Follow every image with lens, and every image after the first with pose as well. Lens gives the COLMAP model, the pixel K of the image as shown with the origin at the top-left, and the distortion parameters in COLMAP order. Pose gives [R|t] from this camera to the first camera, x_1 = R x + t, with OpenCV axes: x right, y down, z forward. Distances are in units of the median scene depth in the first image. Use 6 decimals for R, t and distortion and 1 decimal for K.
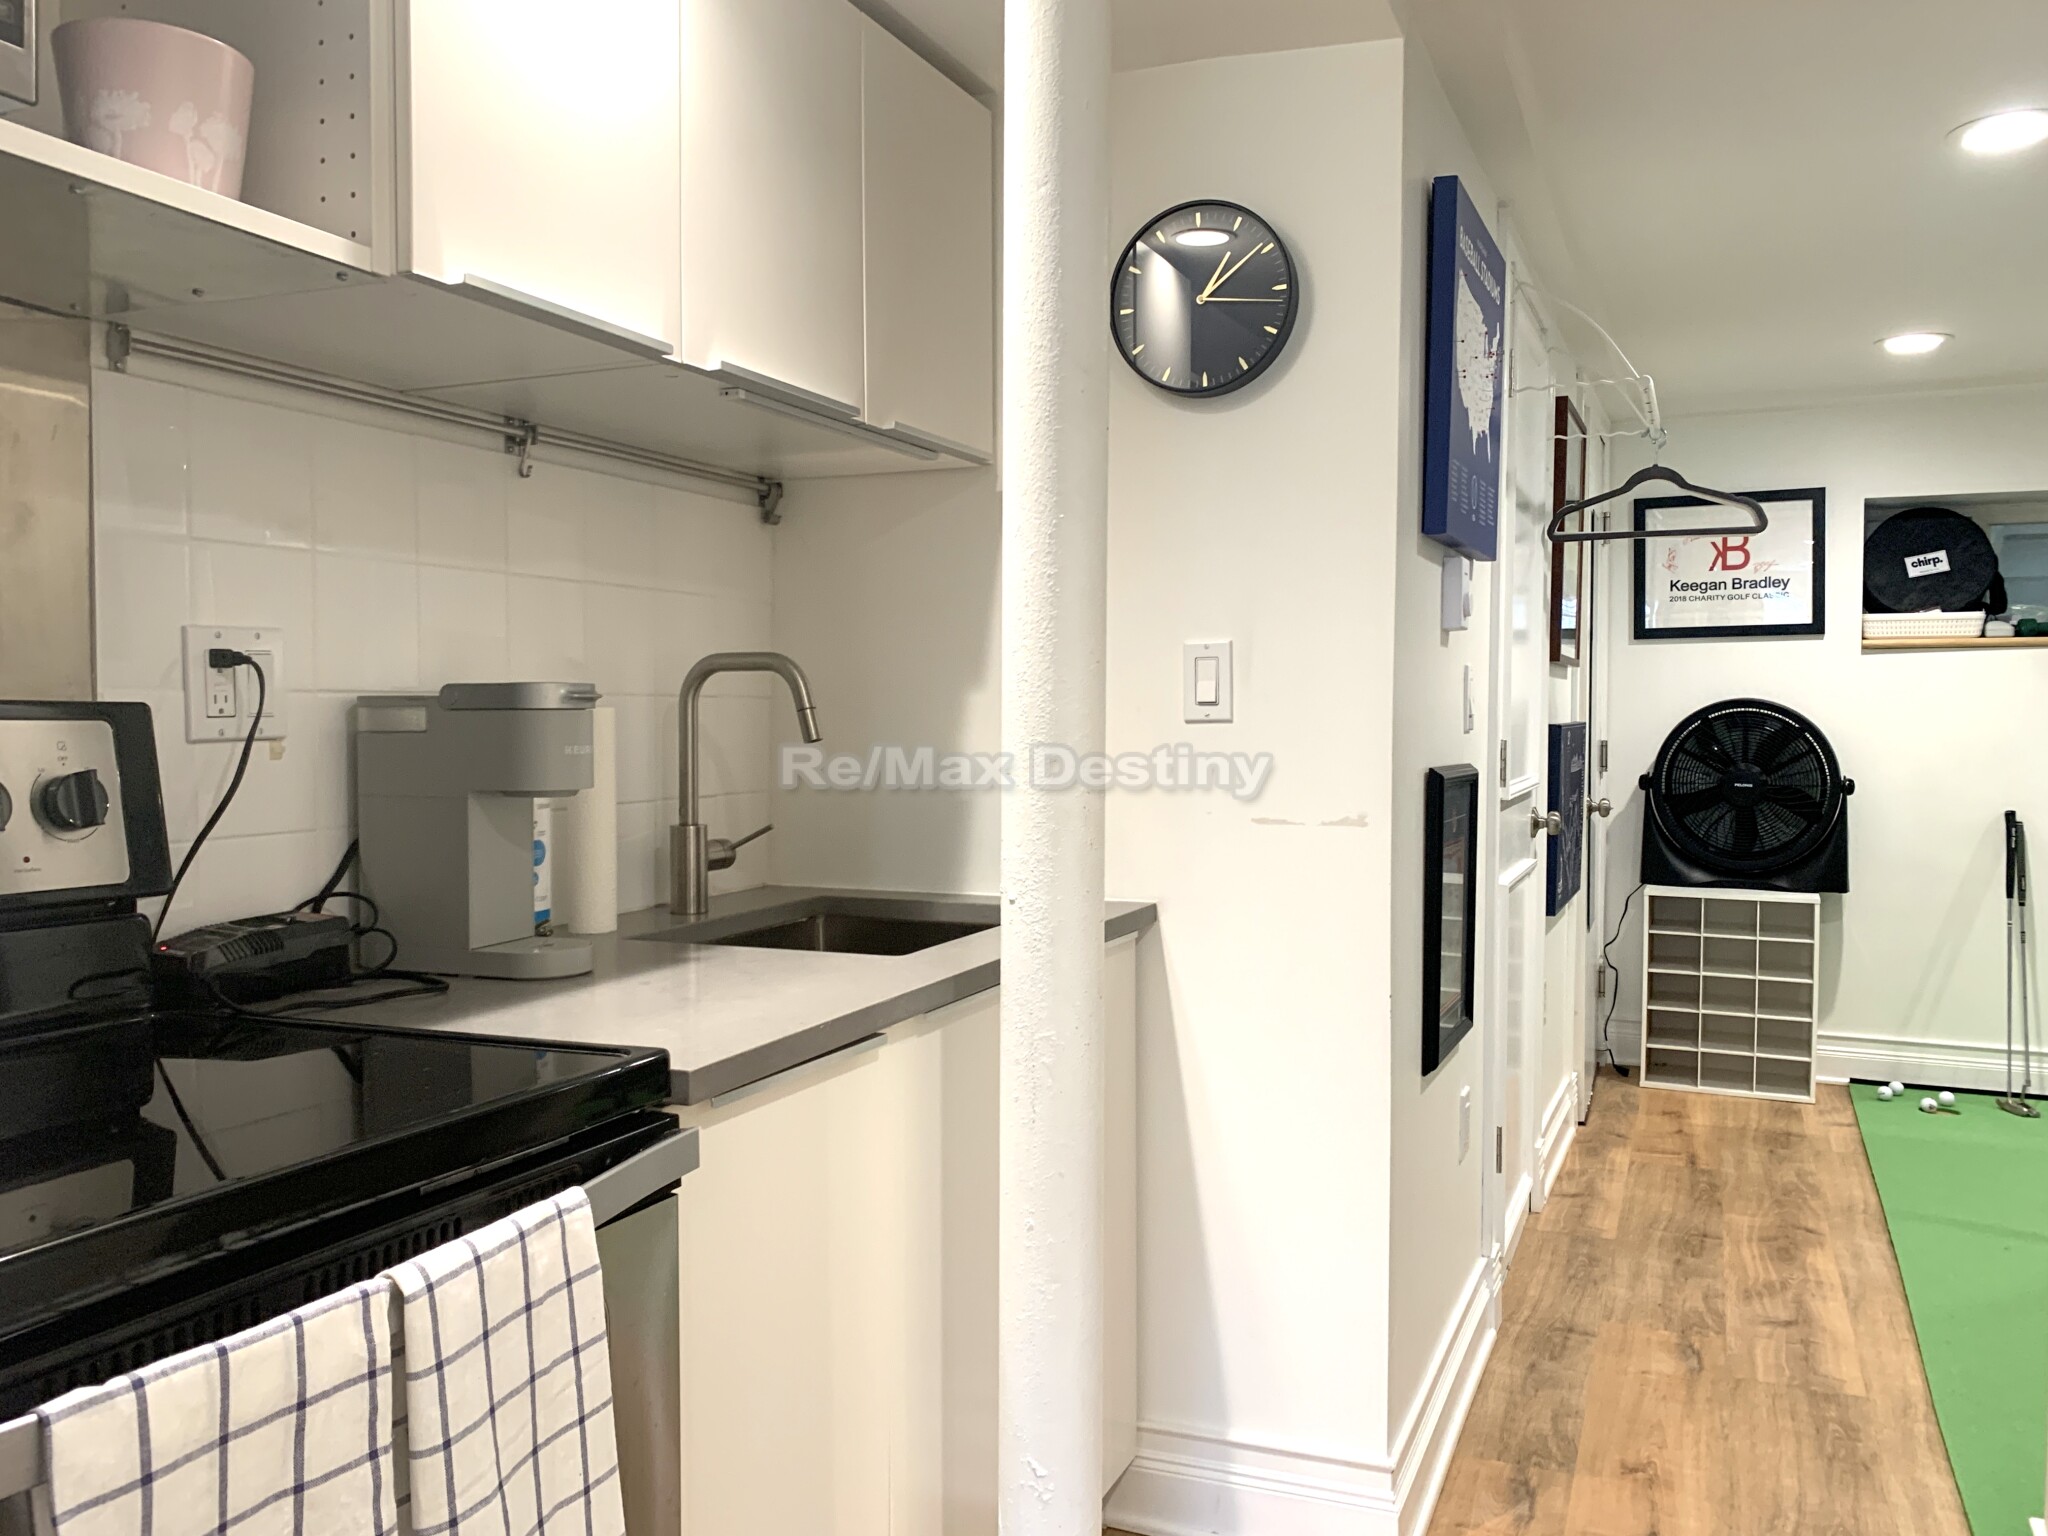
lens RADIAL K [[1568.1, 0, 1024.0], [0, 1568.1, 768.0], [0, 0, 1]] dist [-0.076330, 0.078931]
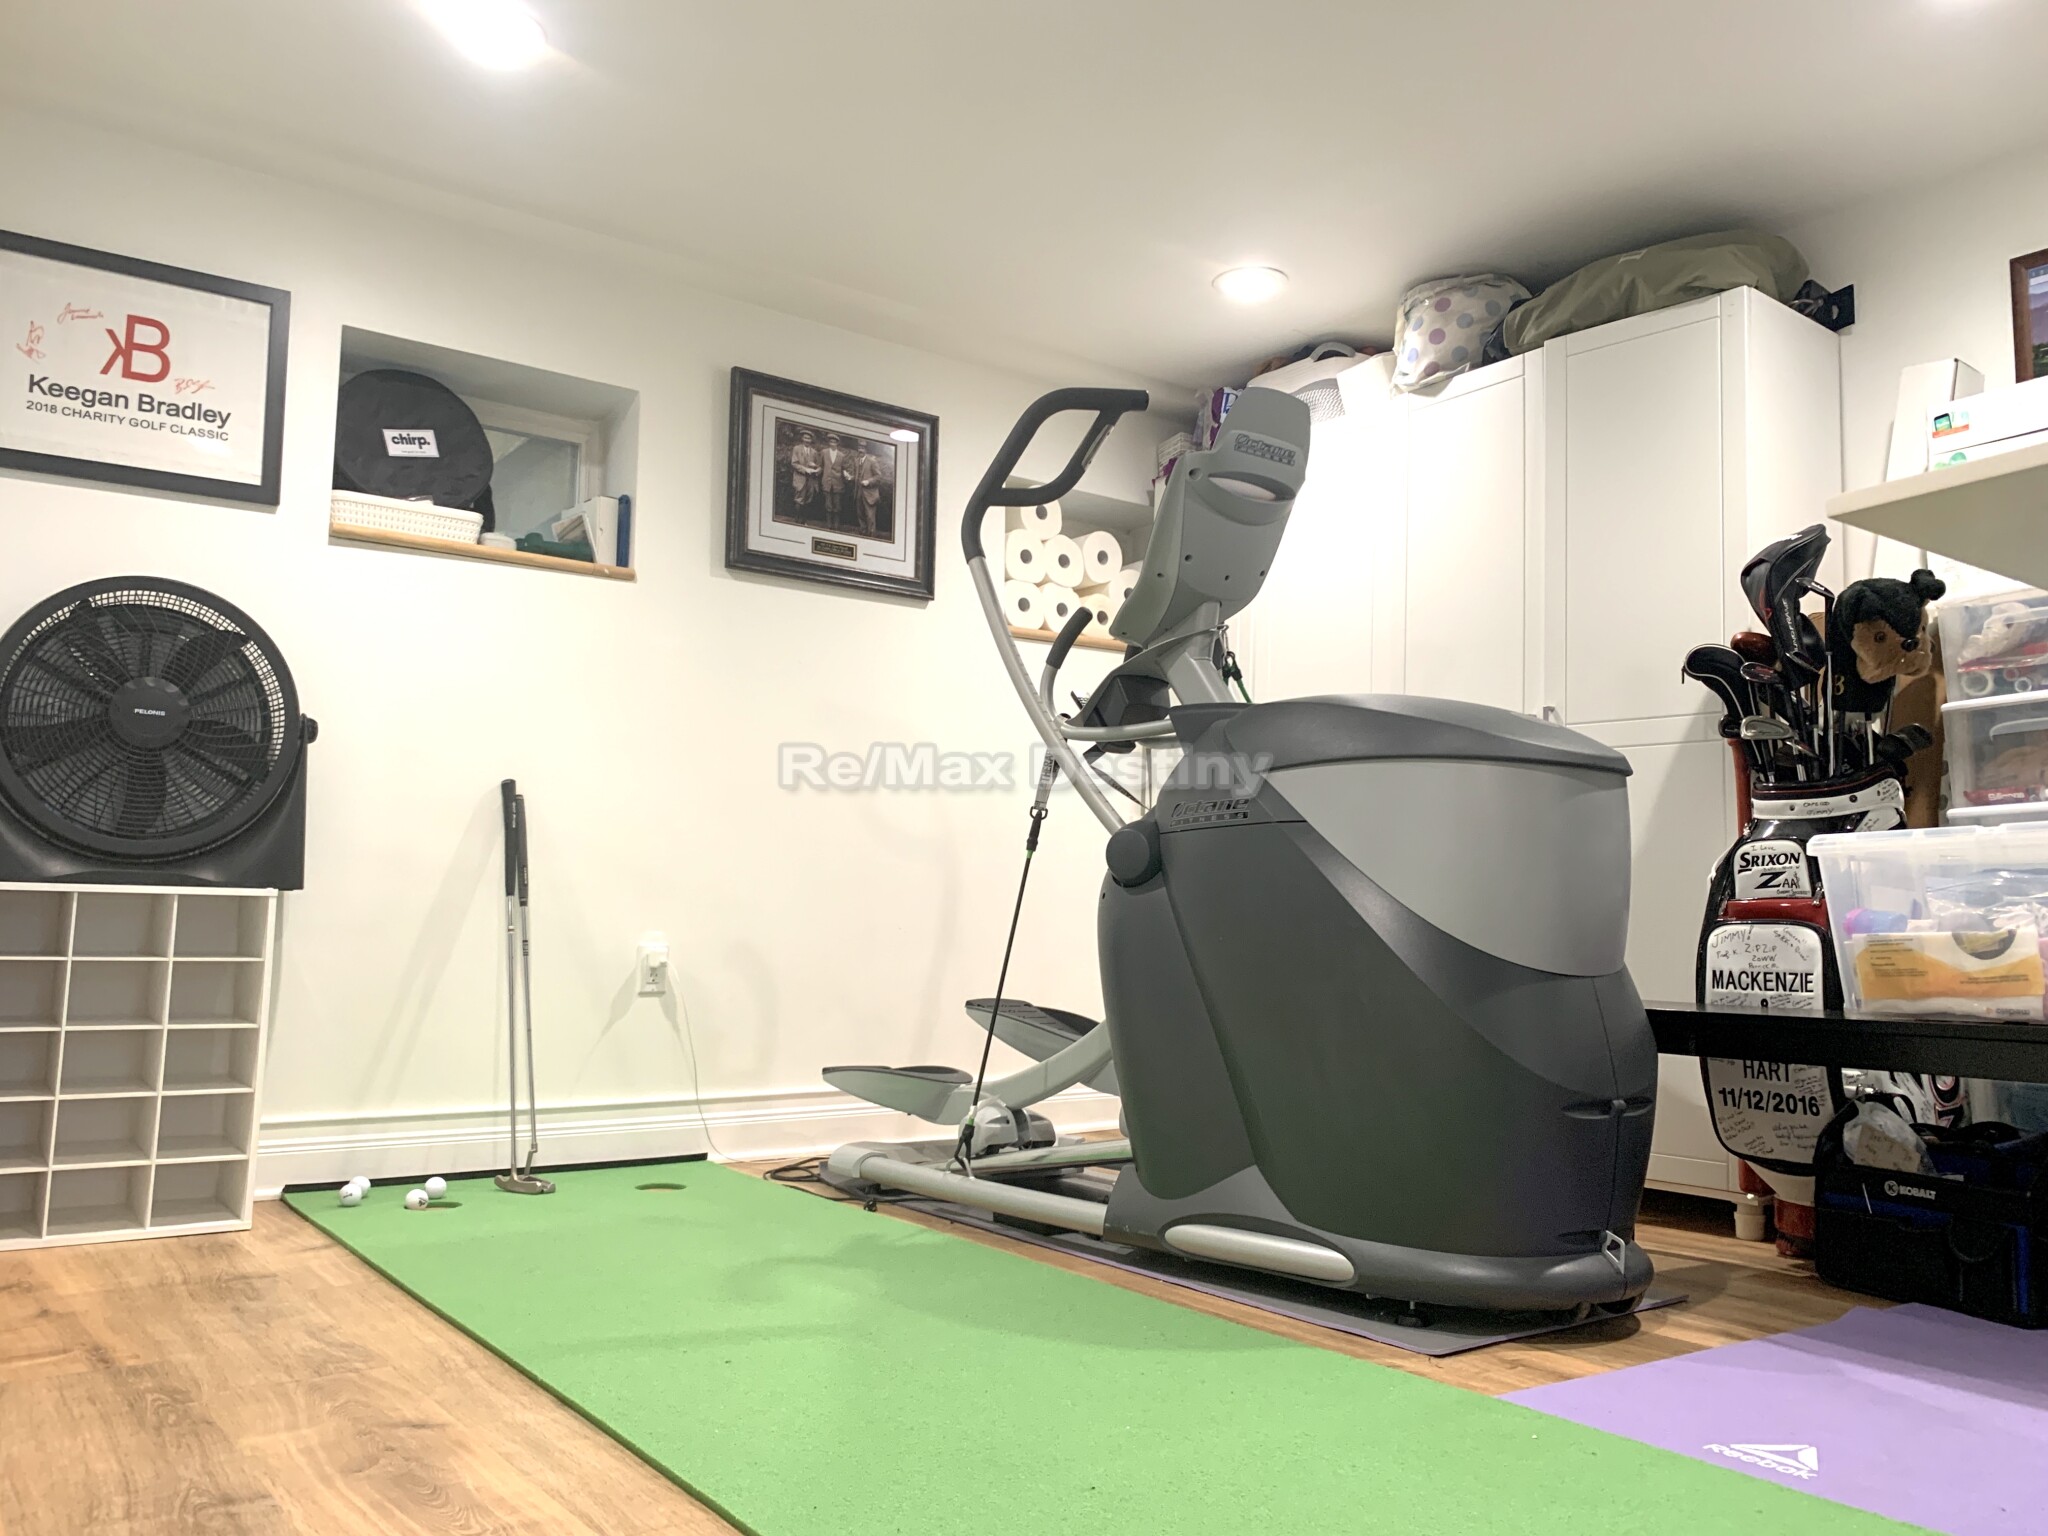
lens RADIAL K [[1568.1, 0, 1024.0], [0, 1568.1, 768.0], [0, 0, 1]] dist [-0.076330, 0.078931]
pose [[0.486667, 0.088718, 0.869071, 0.108694], [0.016109, 0.993749, -0.110467, 0.105954], [-0.873439, 0.067760, 0.482196, 0.413799]]
